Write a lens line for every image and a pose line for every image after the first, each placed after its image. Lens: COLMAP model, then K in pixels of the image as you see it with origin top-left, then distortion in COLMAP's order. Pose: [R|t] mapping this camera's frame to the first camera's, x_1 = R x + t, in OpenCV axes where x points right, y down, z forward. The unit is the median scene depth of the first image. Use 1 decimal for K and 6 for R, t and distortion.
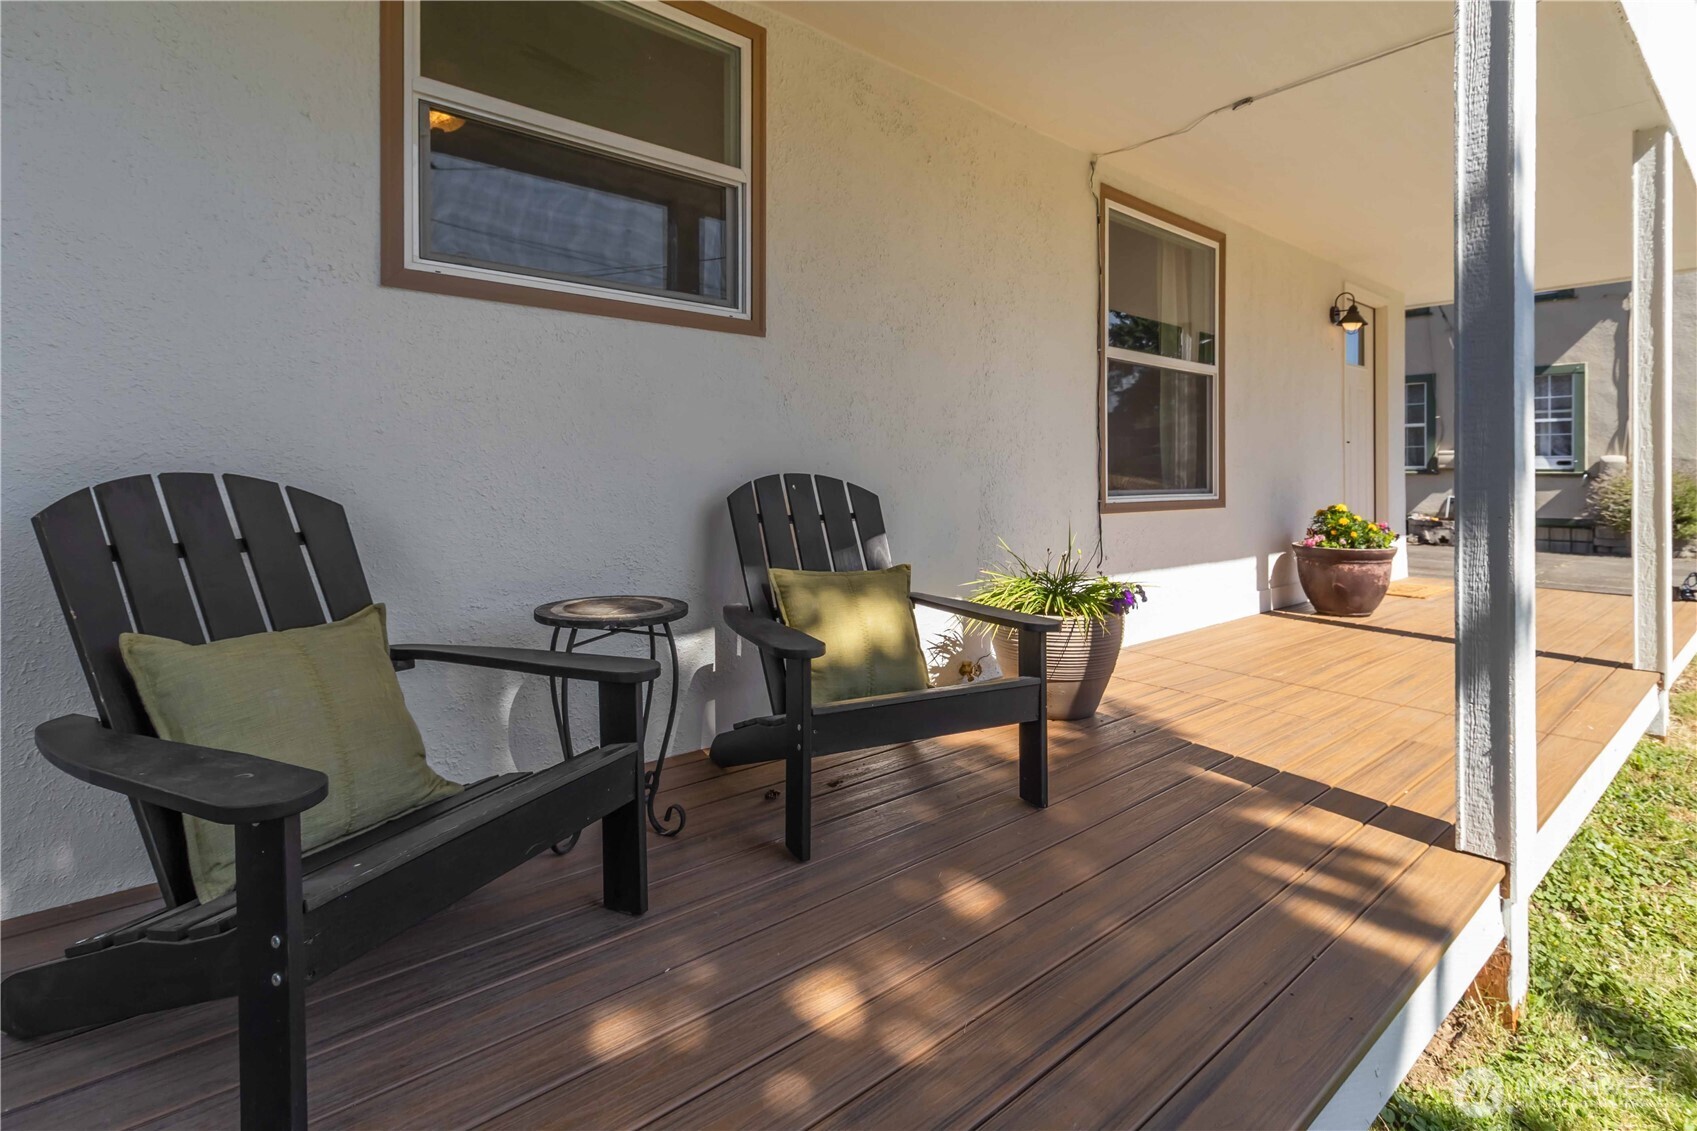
lens RADIAL K [[821.1, 0, 842.3], [0, 821.1, 474.1], [0, 0, 1]] dist [0.001544, 0.000232]
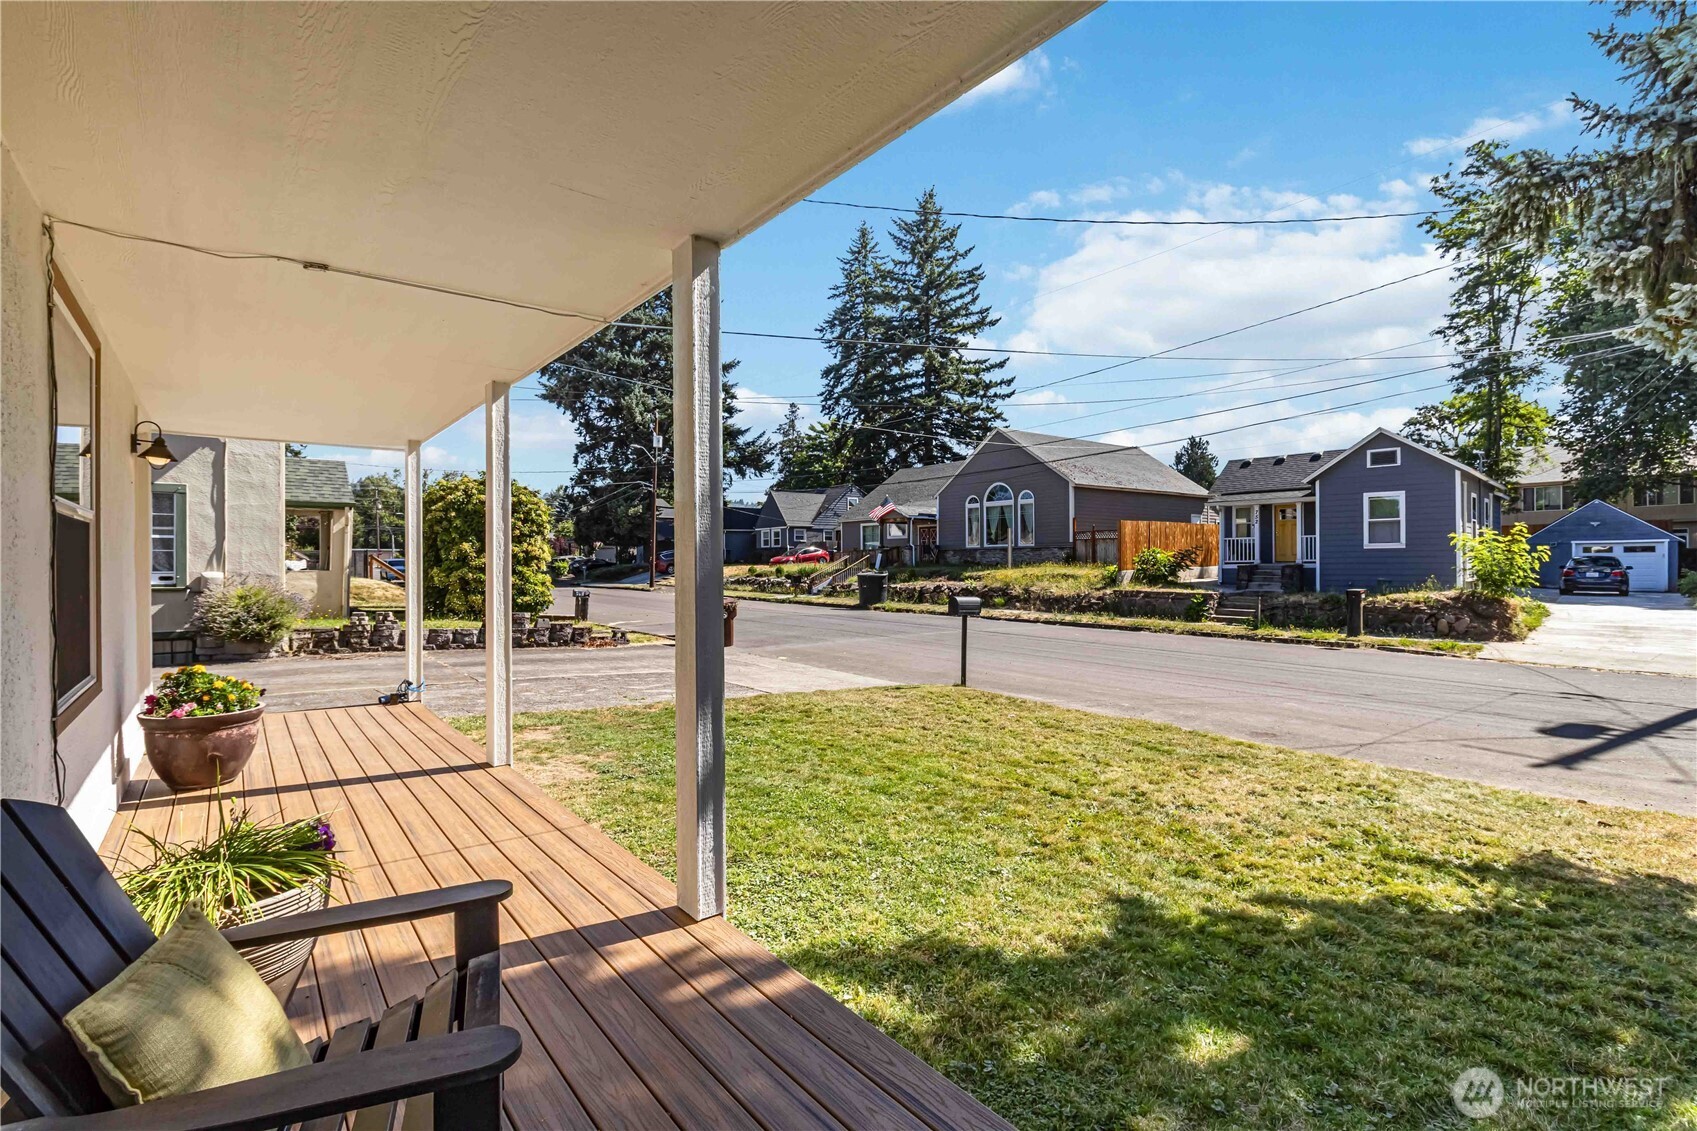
lens RADIAL K [[798.7, 0, 859.7], [0, 798.7, 558.5], [0, 0, 1]] dist [0.001792, -0.000130]
pose [[0.024872, 0.004944, 0.999678, -0.231803], [0.002492, 0.999984, -0.005008, -0.065656], [-0.999688, 0.002616, 0.024860, 0.208141]]
